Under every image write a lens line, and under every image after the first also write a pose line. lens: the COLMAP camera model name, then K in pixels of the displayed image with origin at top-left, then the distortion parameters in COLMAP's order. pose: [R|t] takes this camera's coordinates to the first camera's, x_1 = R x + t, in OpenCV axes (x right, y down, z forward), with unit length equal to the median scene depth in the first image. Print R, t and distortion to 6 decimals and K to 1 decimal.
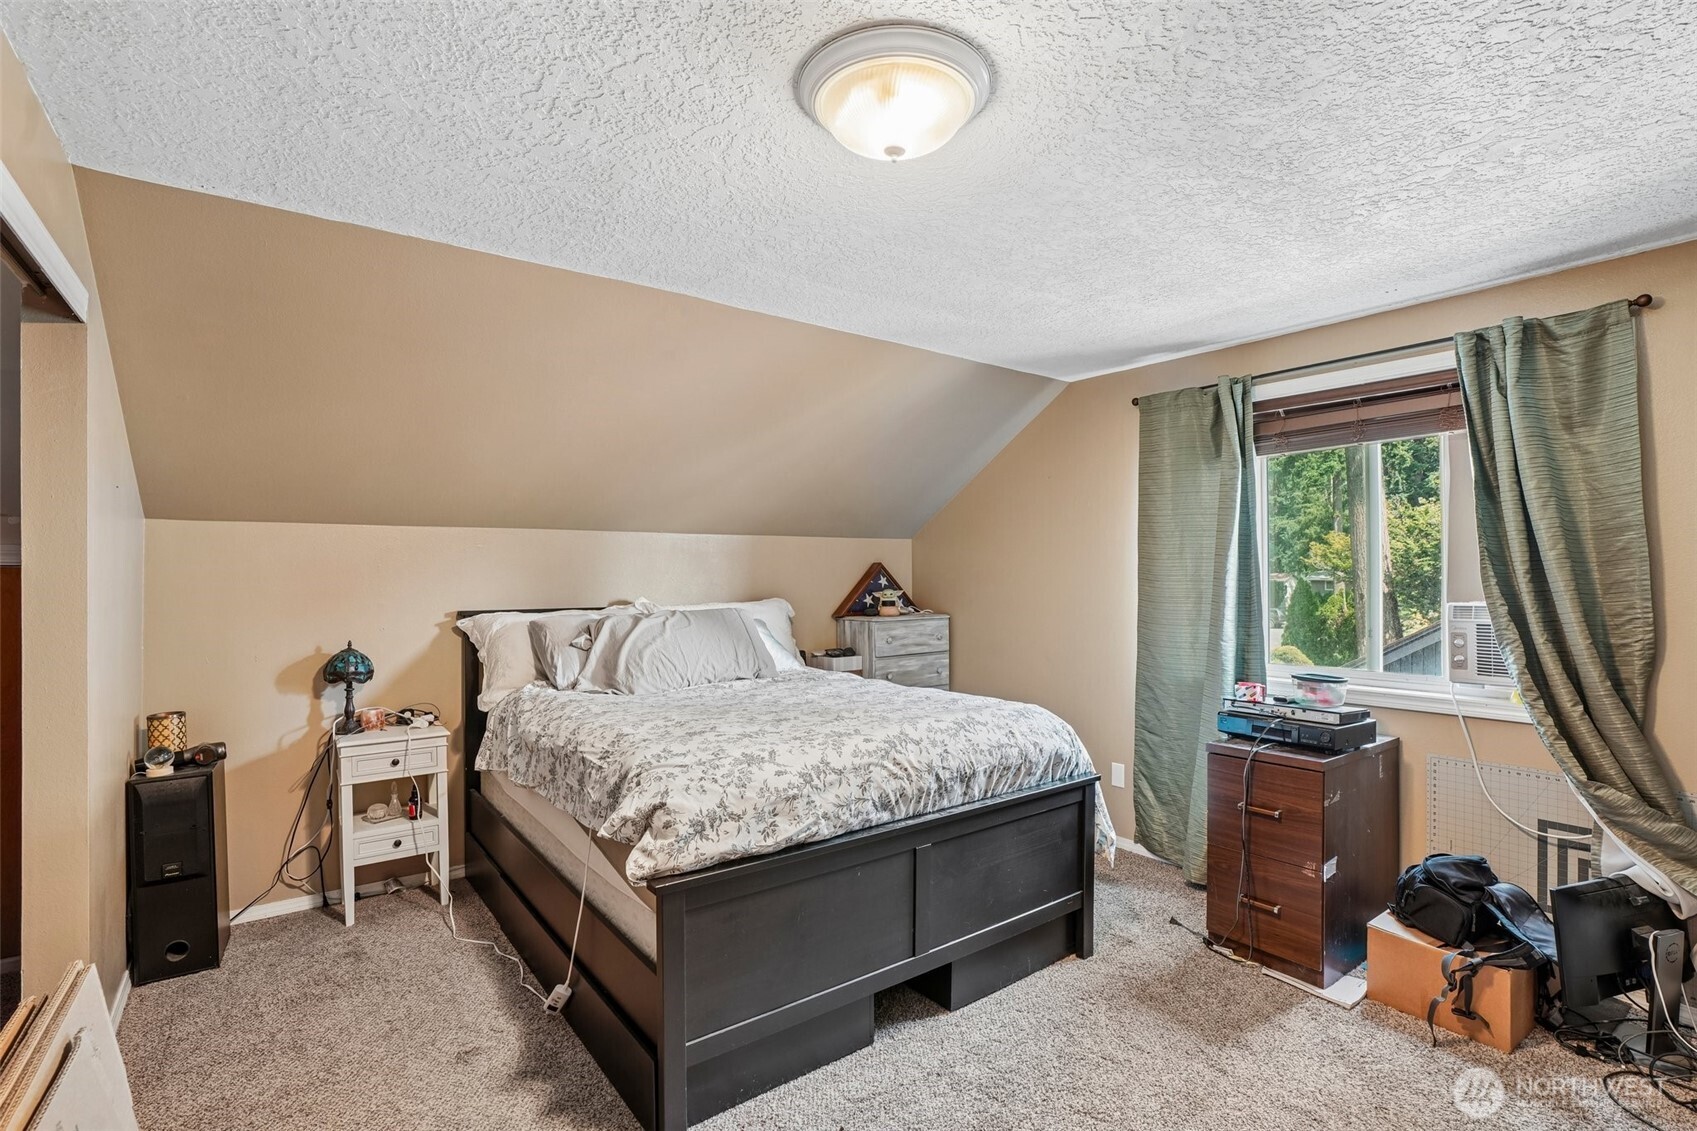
lens RADIAL K [[811.2, 0, 847.1], [0, 811.2, 567.0], [0, 0, 1]] dist [-0.046564, -0.000346]
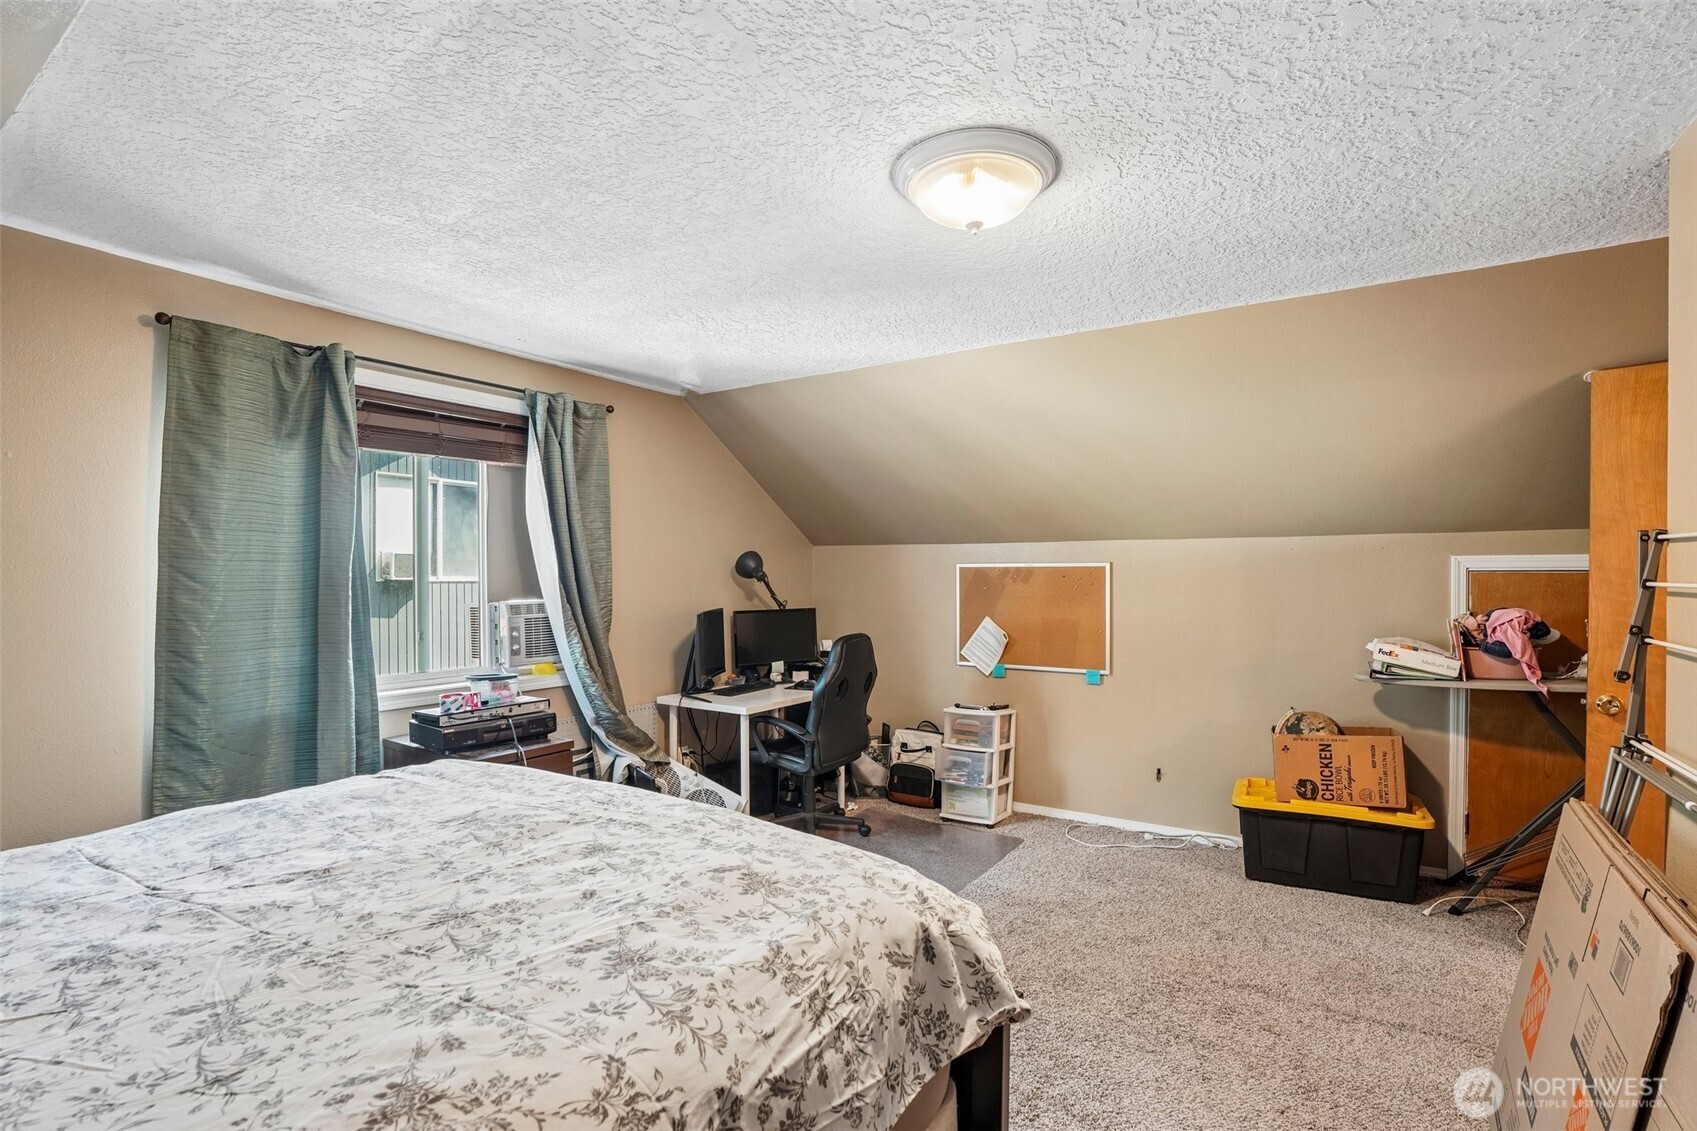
lens RADIAL K [[811.2, 0, 843.3], [0, 811.2, 572.5], [0, 0, 1]] dist [-0.046564, -0.000346]
pose [[-0.358359, 0.007693, 0.933552, -0.568345], [-0.004174, 0.999943, -0.009842, 0.008066], [-0.933575, -0.007423, -0.358306, 0.925623]]
